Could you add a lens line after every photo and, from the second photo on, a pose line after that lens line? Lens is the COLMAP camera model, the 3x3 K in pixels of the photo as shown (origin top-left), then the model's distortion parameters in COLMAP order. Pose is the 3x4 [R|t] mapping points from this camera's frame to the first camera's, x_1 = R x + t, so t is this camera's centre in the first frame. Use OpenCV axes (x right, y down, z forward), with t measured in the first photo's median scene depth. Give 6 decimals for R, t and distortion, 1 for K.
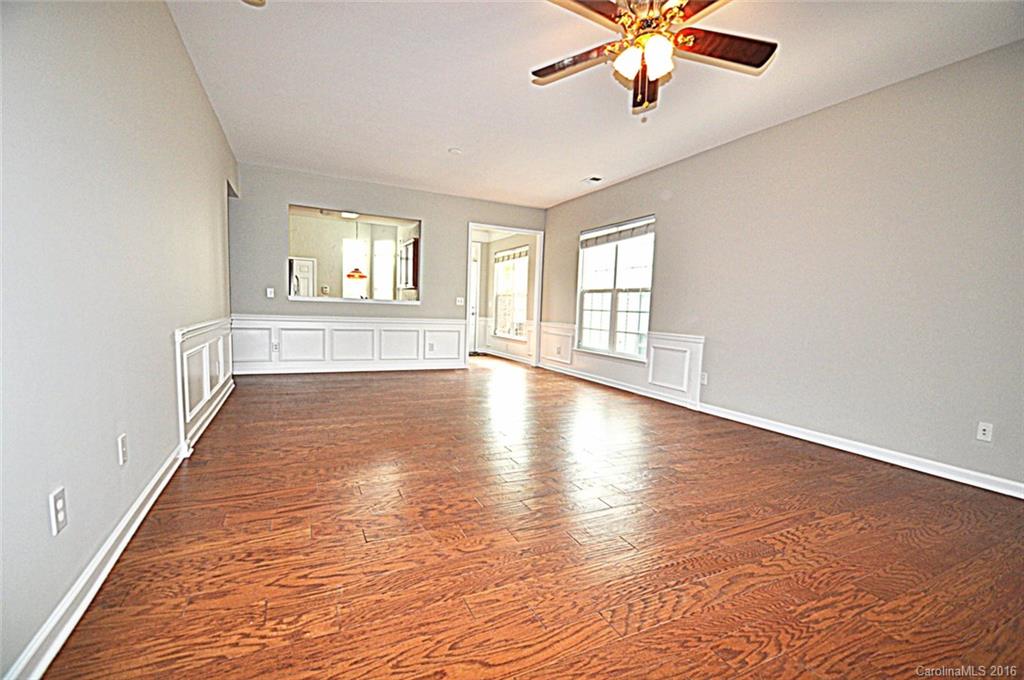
lens RADIAL K [[444.5, 0, 515.6], [0, 444.5, 341.9], [0, 0, 1]] dist [-0.009304, -0.004331]
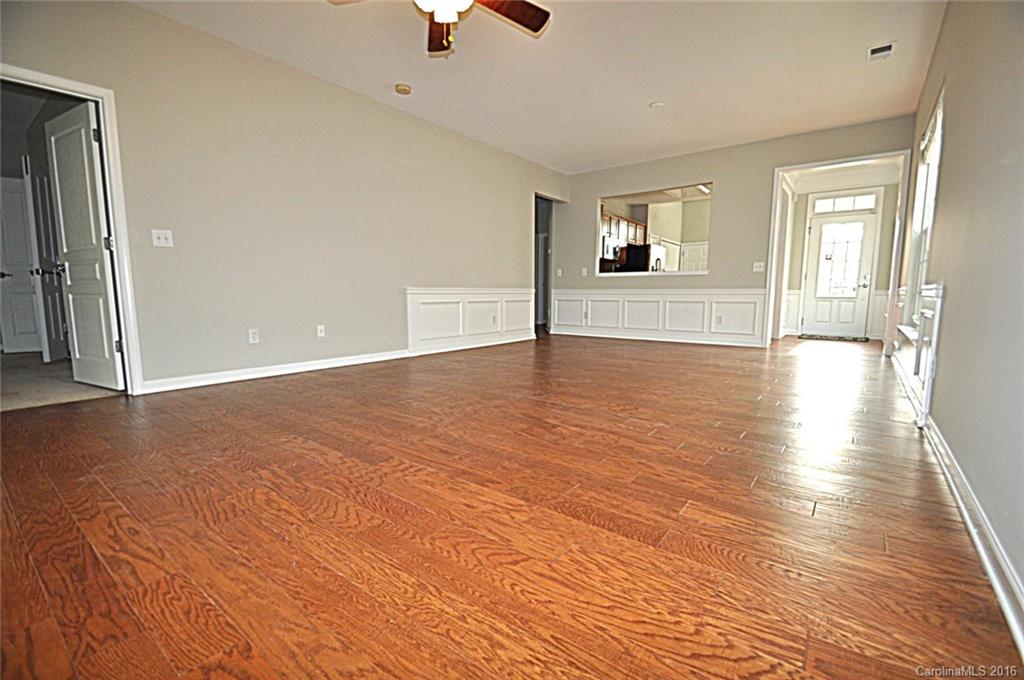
lens RADIAL K [[444.5, 0, 512.5], [0, 444.5, 344.8], [0, 0, 1]] dist [-0.009304, -0.004331]
pose [[0.458849, 0.066840, -0.885997, 0.744096], [-0.049692, 0.997536, 0.049520, 0.066417], [0.887124, 0.021305, 0.461040, 0.377121]]
